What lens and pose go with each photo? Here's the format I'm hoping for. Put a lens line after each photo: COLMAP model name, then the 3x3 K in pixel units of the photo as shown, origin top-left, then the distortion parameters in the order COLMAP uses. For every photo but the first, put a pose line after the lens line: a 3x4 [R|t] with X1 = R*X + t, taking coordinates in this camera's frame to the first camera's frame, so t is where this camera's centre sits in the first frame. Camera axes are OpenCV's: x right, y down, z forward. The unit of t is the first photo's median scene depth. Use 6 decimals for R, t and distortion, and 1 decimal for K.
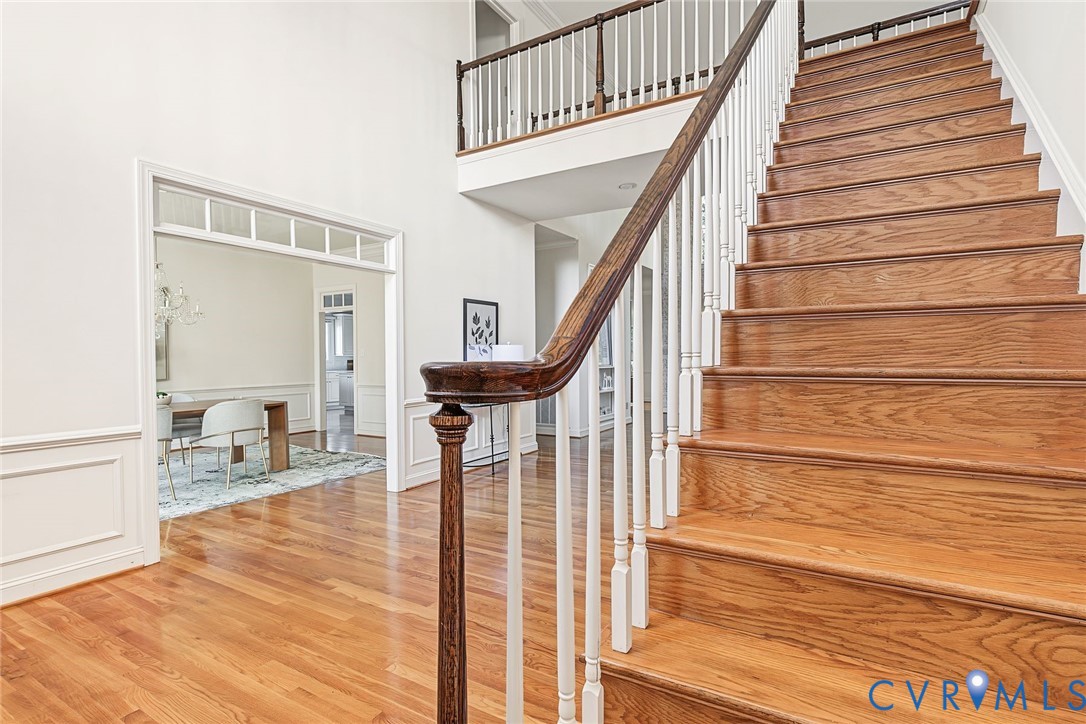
lens RADIAL K [[525.6, 0, 543.0], [0, 525.6, 362.0], [0, 0, 1]] dist [0.000542, -0.000532]
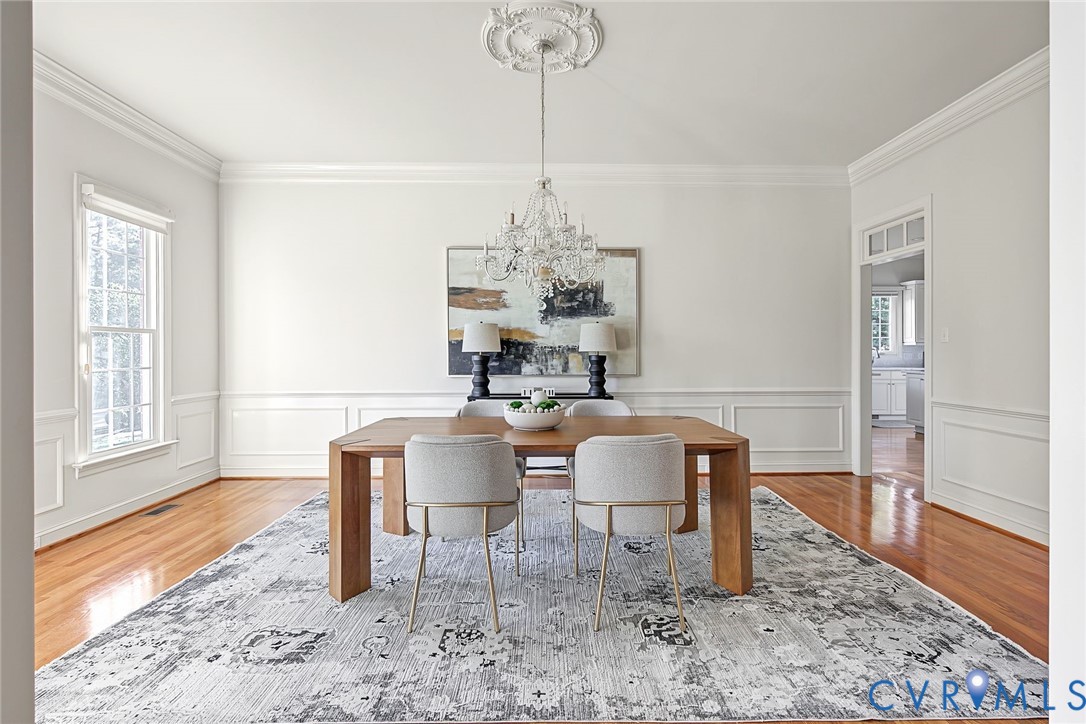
lens RADIAL K [[582.2, 0, 543.0], [0, 582.2, 362.0], [0, 0, 1]] dist [0.000695, -0.000097]
pose [[0.586516, 0.006400, -0.809913, -0.118992], [0.002926, 0.999946, 0.010021, 0.002062], [0.809933, -0.008248, 0.586465, 0.362231]]
